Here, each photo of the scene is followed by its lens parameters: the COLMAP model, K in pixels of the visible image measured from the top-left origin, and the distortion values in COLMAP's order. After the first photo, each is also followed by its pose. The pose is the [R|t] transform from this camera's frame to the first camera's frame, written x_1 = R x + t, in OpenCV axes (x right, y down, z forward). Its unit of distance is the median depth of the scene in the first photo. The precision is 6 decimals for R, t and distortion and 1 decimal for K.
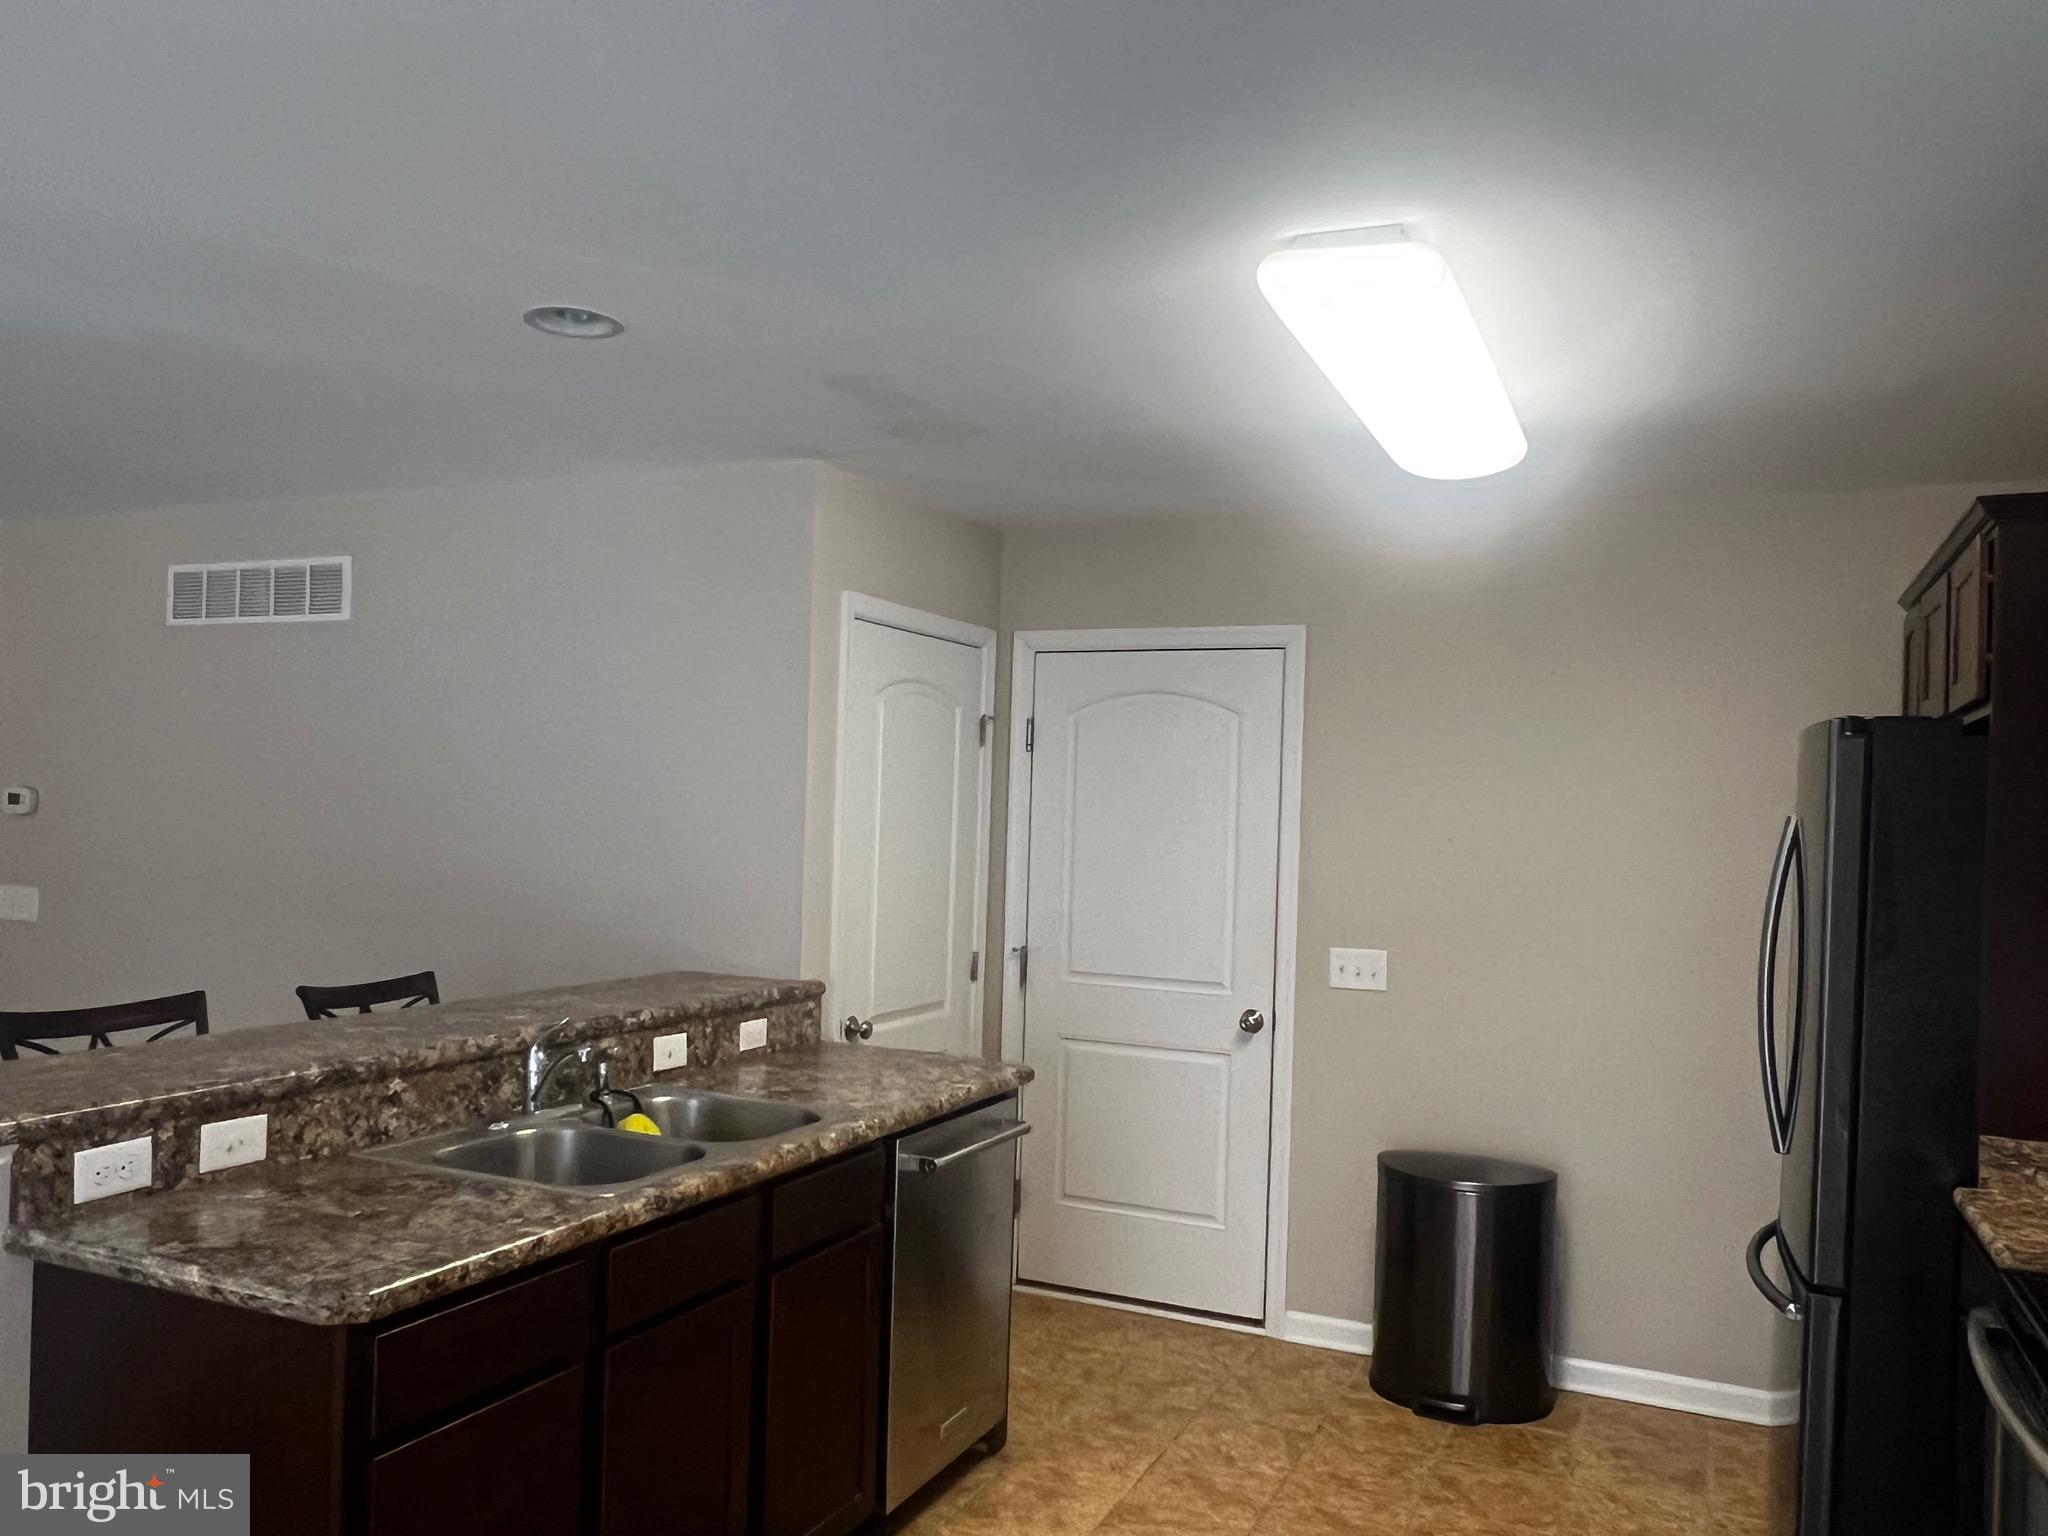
lens RADIAL K [[1562.3, 0, 1016.9], [0, 1562.3, 770.9], [0, 0, 1]] dist [0.037884, -0.046090]
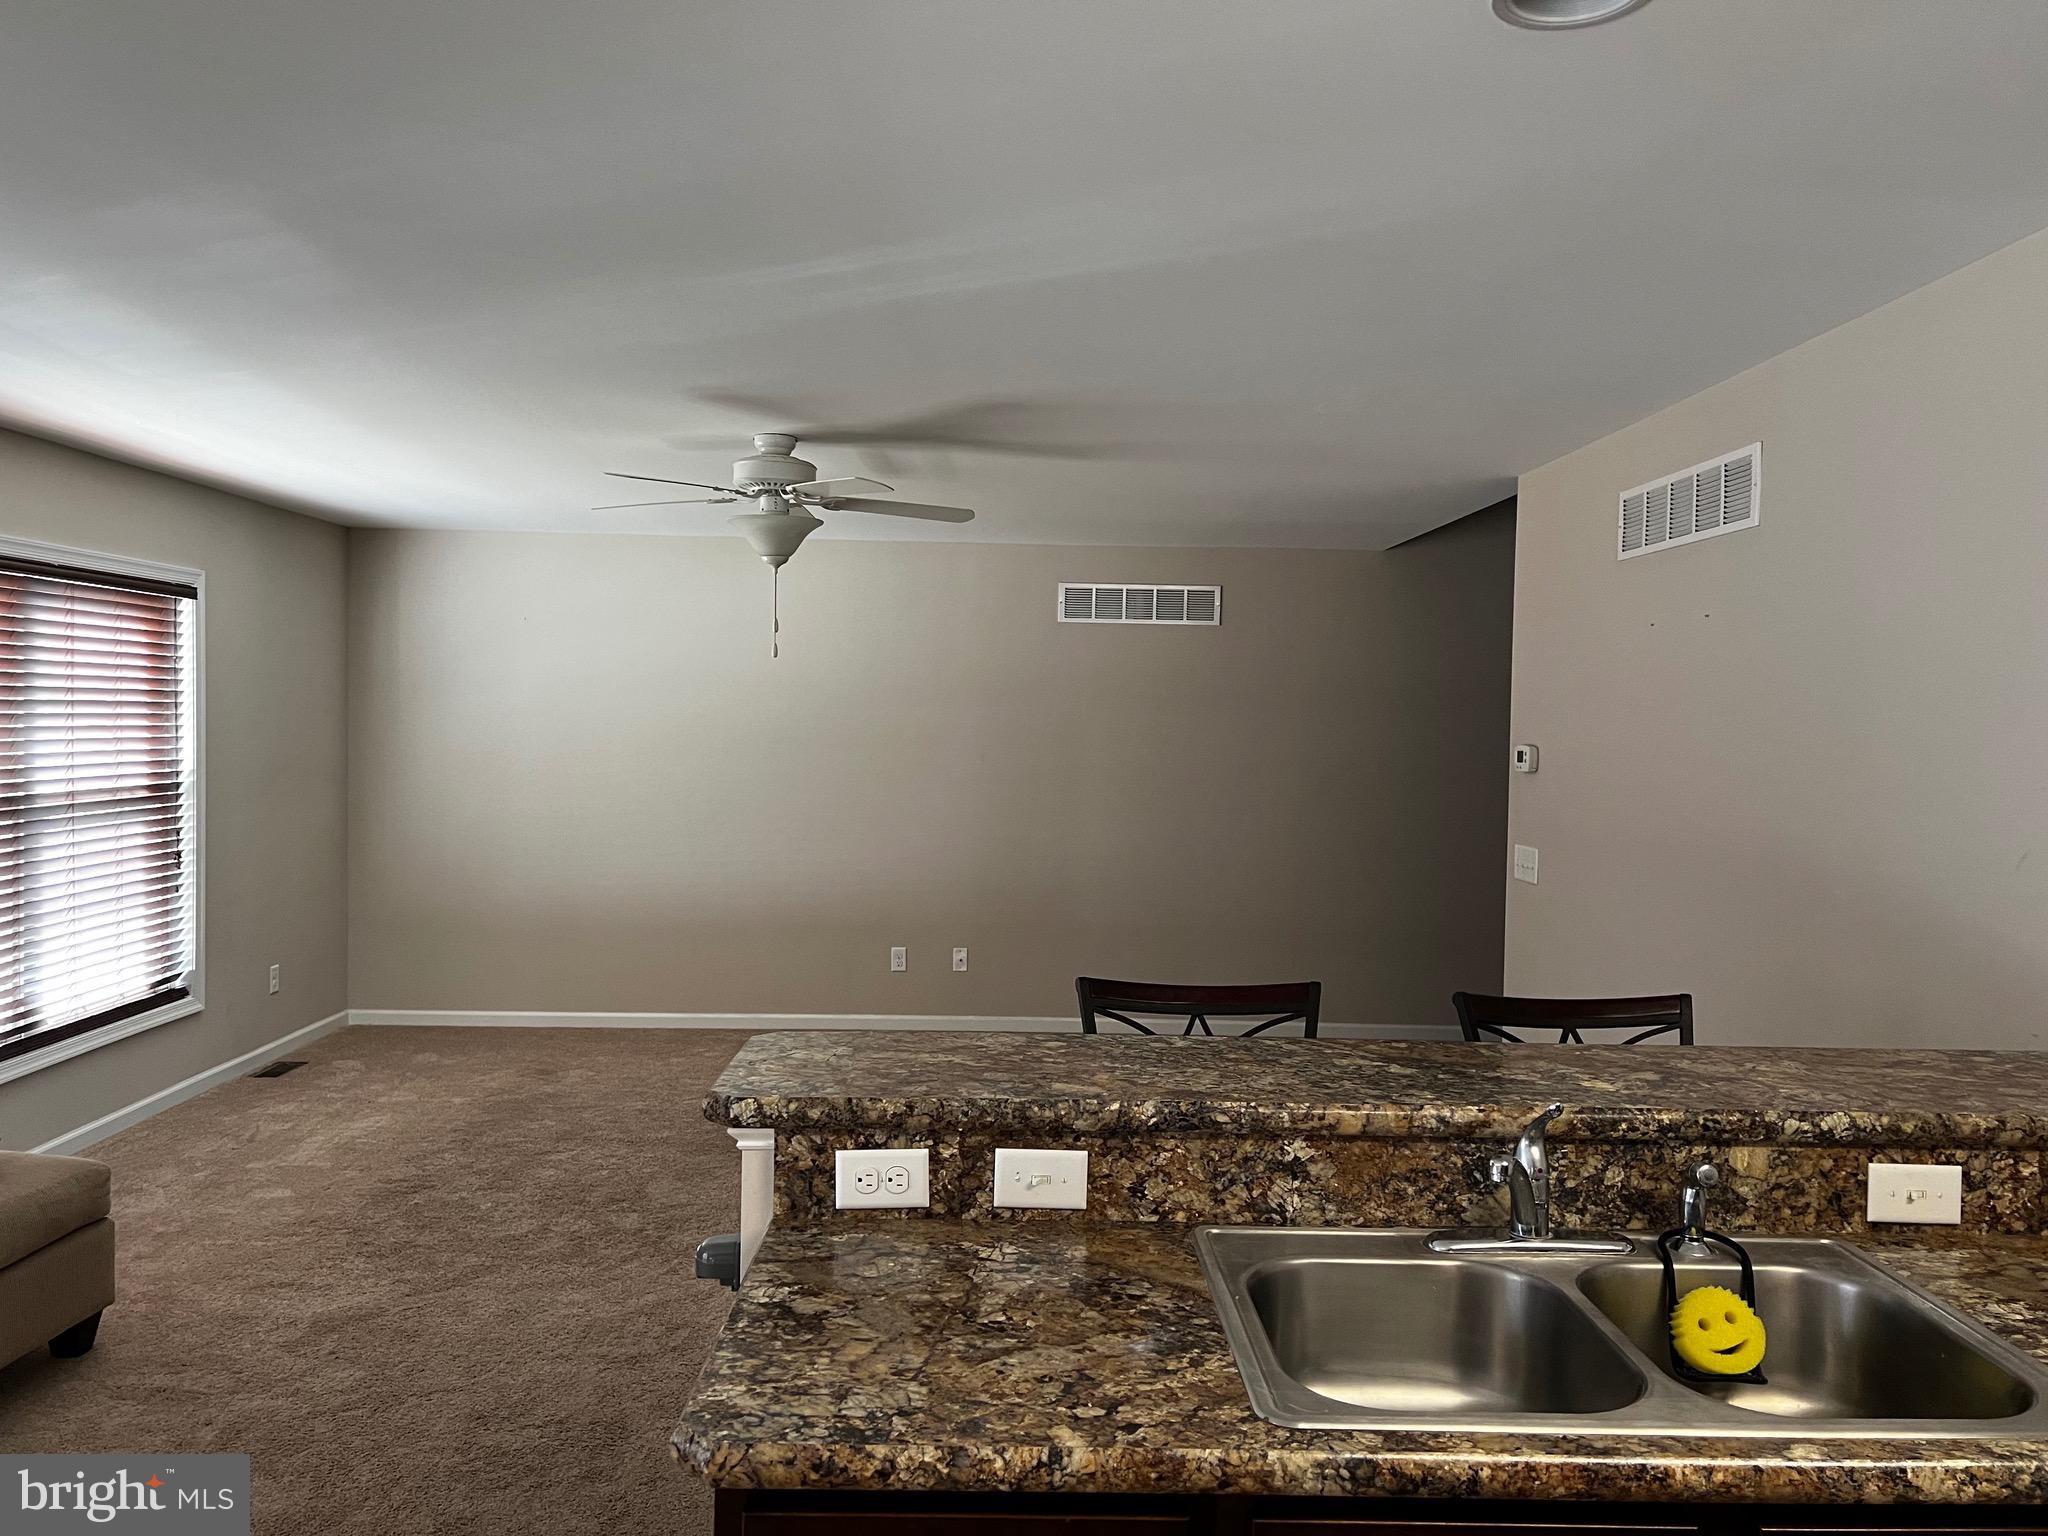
lens RADIAL K [[1562.3, 0, 1034.0], [0, 1562.3, 749.1], [0, 0, 1]] dist [0.037884, -0.046090]
pose [[0.429692, -0.005509, -0.902958, 0.221525], [0.017348, 0.999847, 0.002155, 0.011871], [0.902809, -0.016590, 0.429722, 0.619589]]
